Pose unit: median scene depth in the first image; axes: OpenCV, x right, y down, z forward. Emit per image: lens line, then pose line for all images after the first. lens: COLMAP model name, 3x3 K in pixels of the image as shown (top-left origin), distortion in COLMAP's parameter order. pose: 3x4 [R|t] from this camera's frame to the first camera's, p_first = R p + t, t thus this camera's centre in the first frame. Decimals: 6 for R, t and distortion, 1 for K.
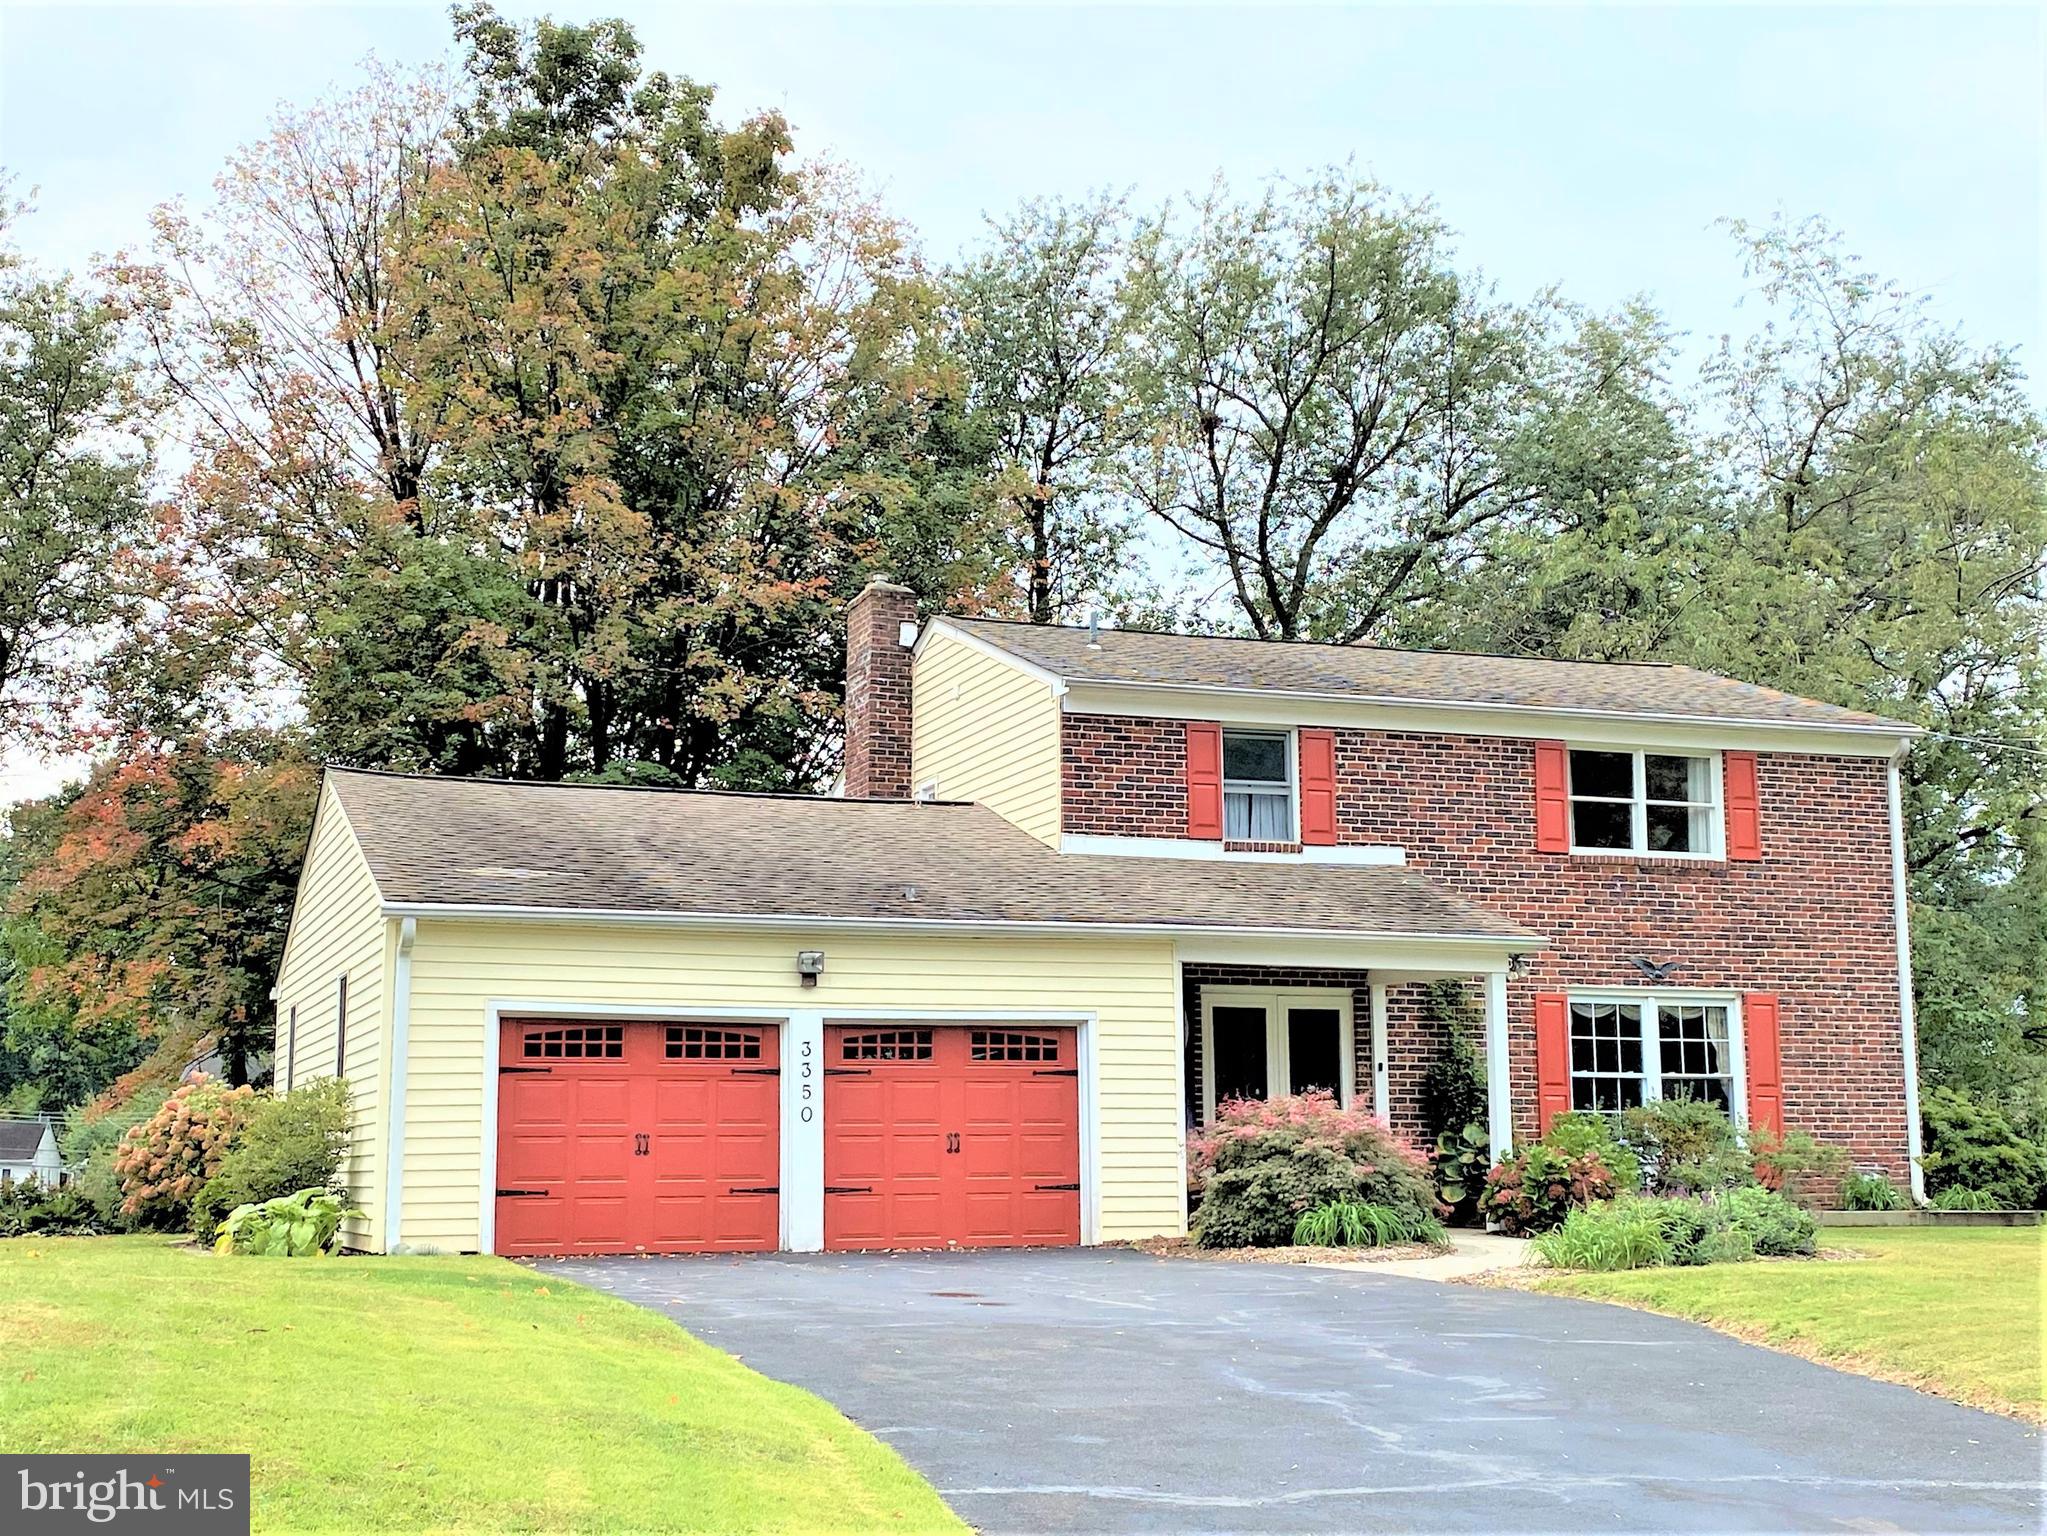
lens RADIAL K [[2706.6, 0, 1023.5], [0, 2706.6, 768.0], [0, 0, 1]] dist [0.219382, -0.719039]
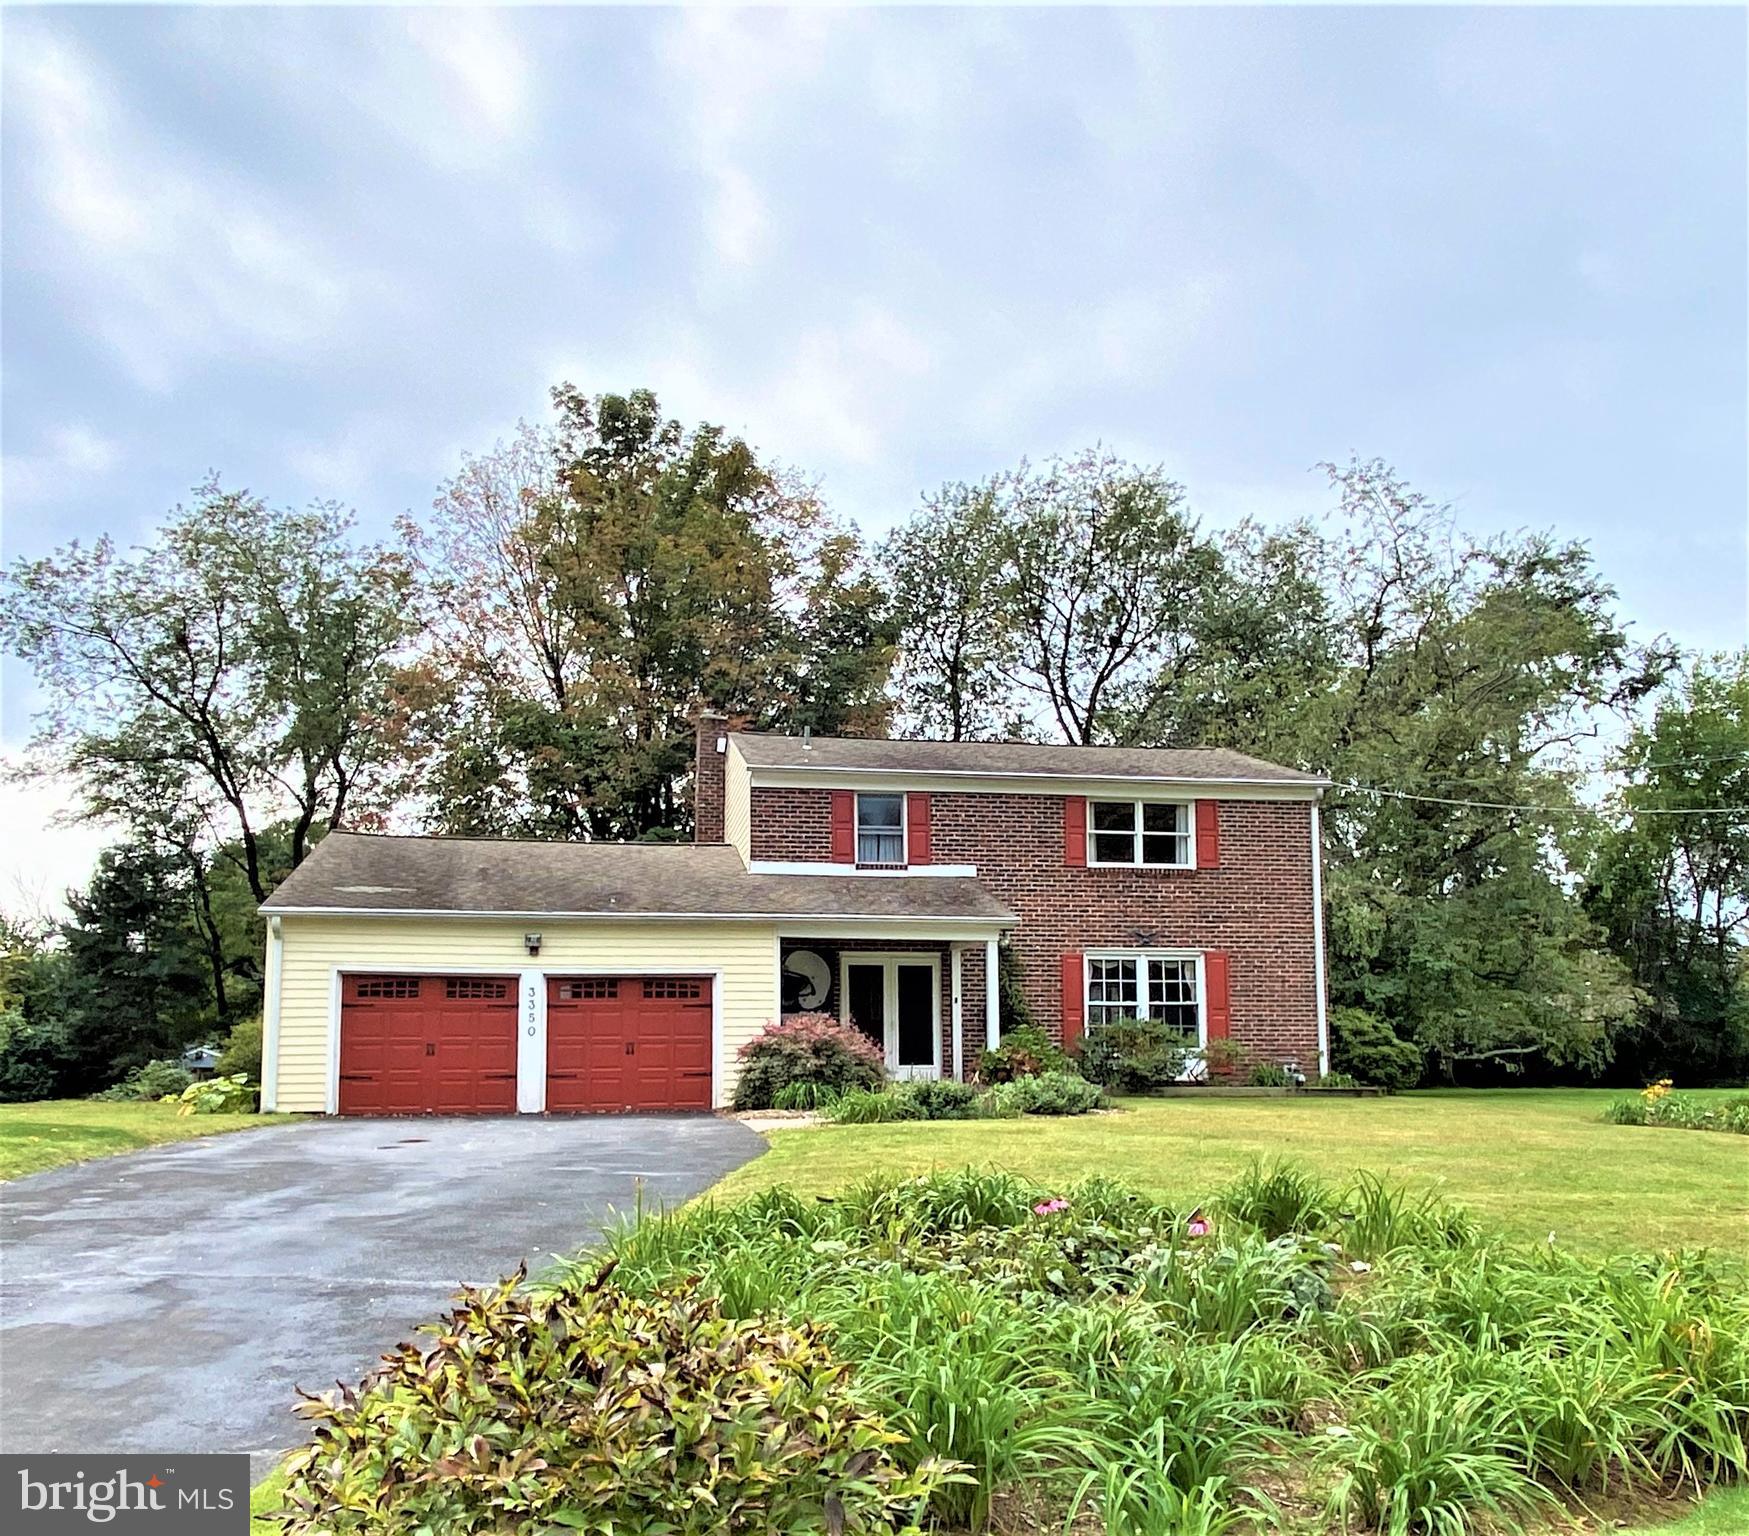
lens RADIAL K [[1545.2, 0, 874.6], [0, 1545.2, 922.1], [0, 0, 1]] dist [0.137071, -0.250071]
pose [[0.985506, -0.016200, -0.168863, 0.230290], [0.025539, 0.998253, 0.053280, 0.012397], [0.167705, -0.056821, 0.984198, 0.081878]]
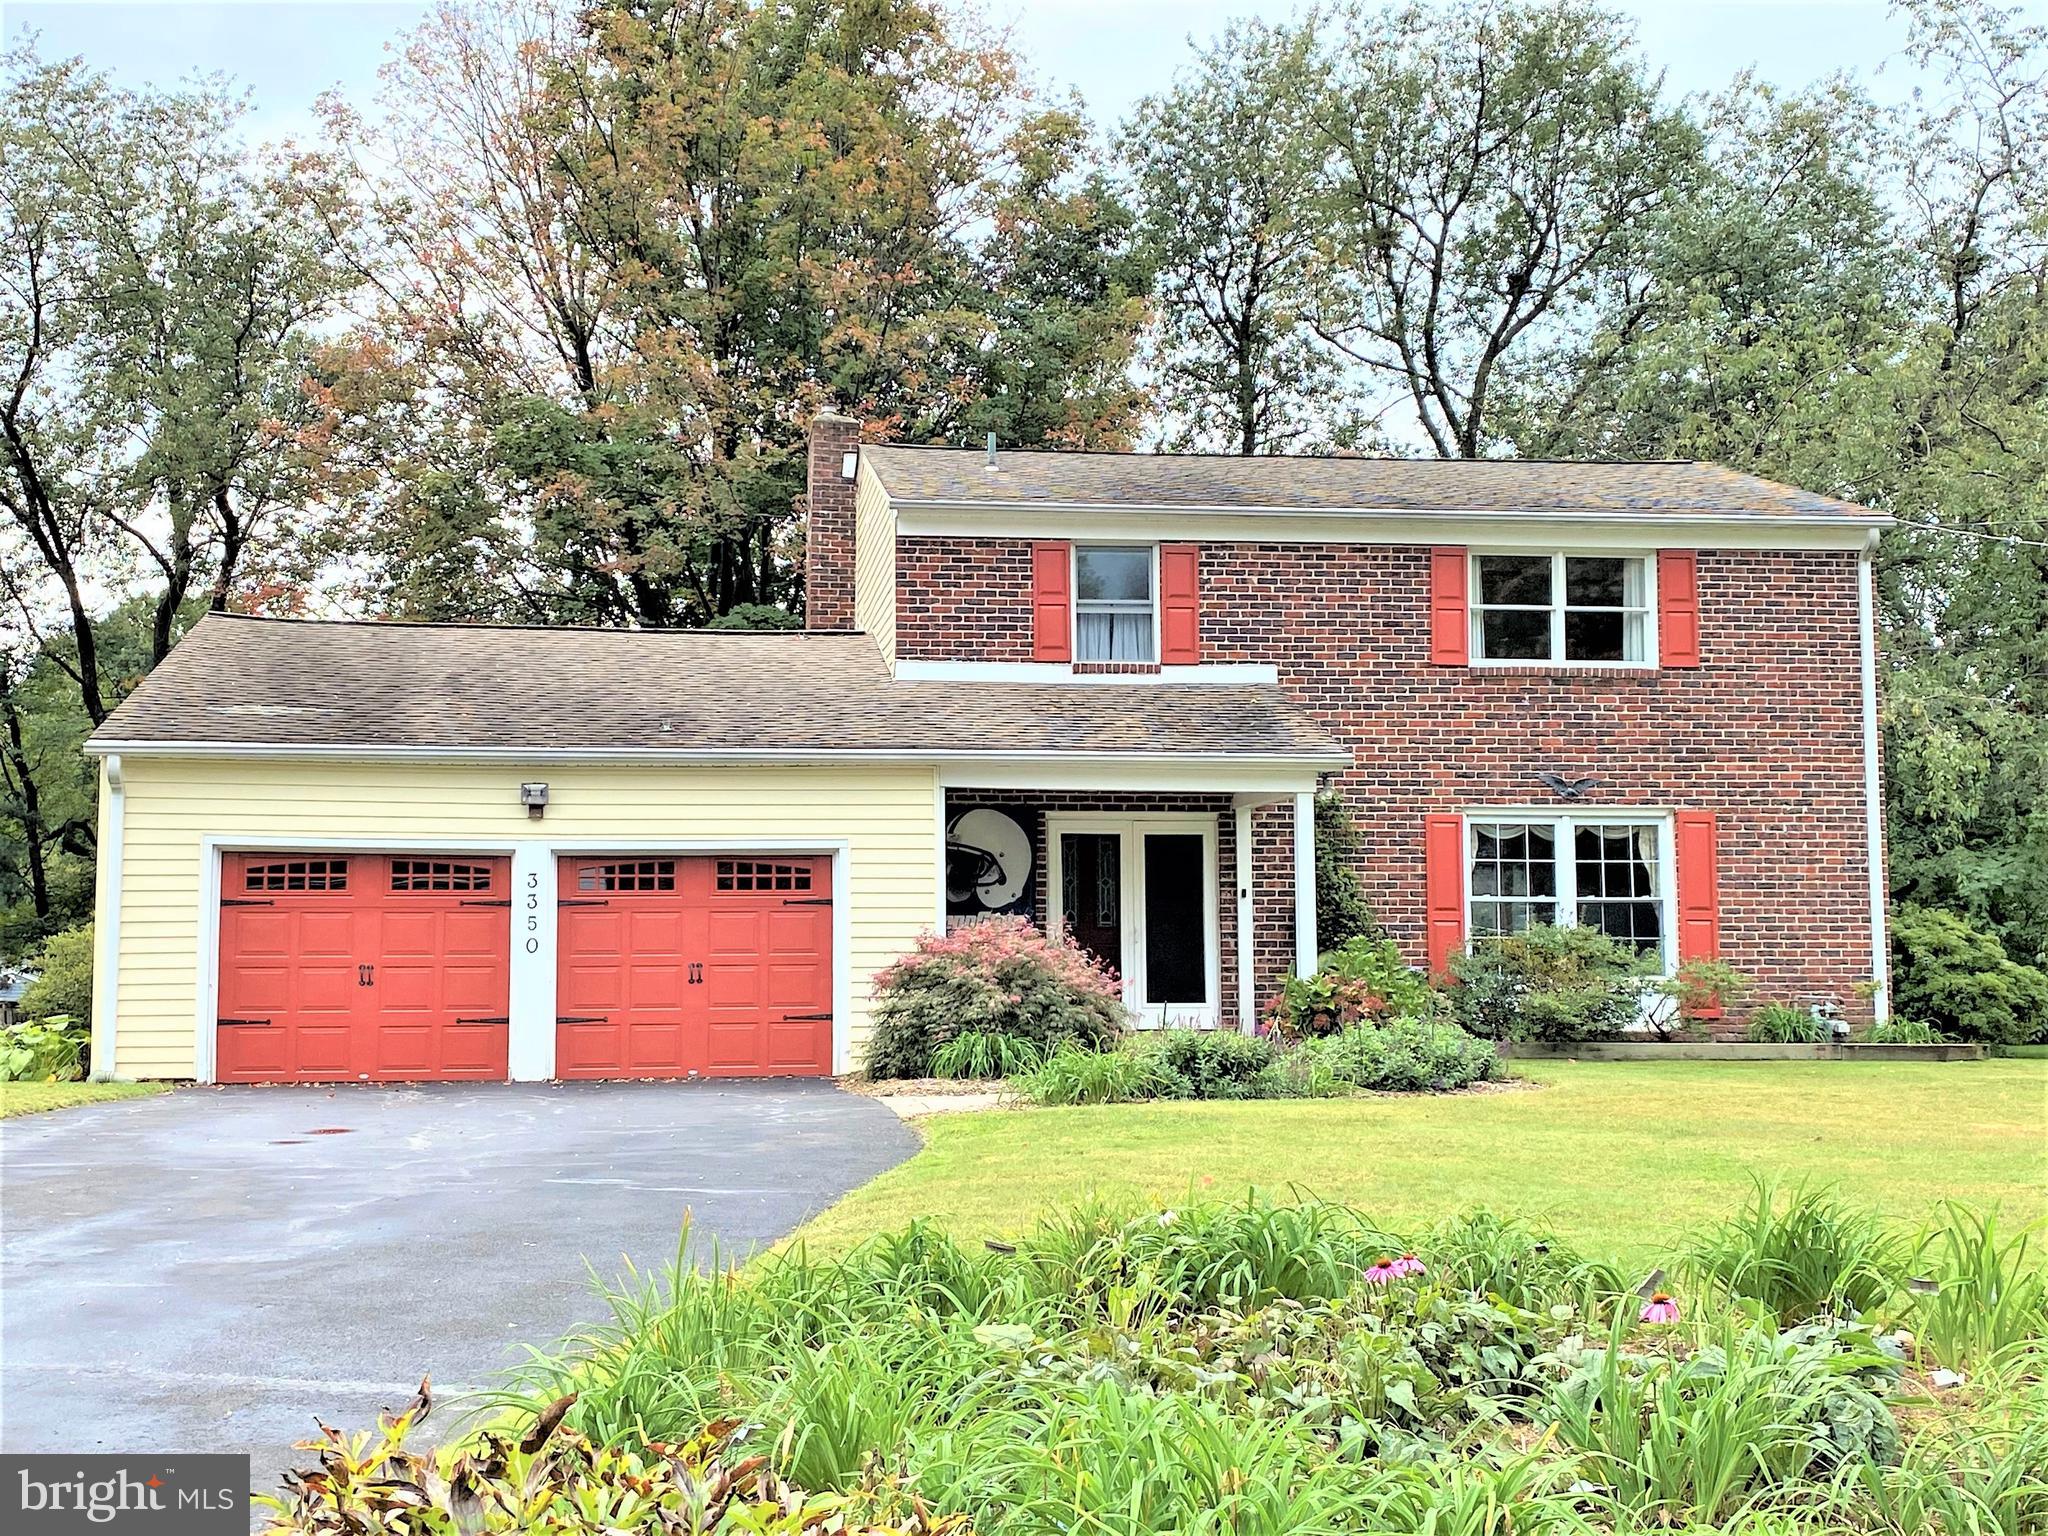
lens RADIAL K [[2564.9, 0, 975.0], [0, 2564.9, 762.2], [0, 0, 1]] dist [0.222886, -0.702242]
pose [[0.974900, -0.018790, -0.221849, 0.231383], [0.031196, 0.998131, 0.052550, 0.012398], [0.220447, -0.058152, 0.973664, 0.093192]]
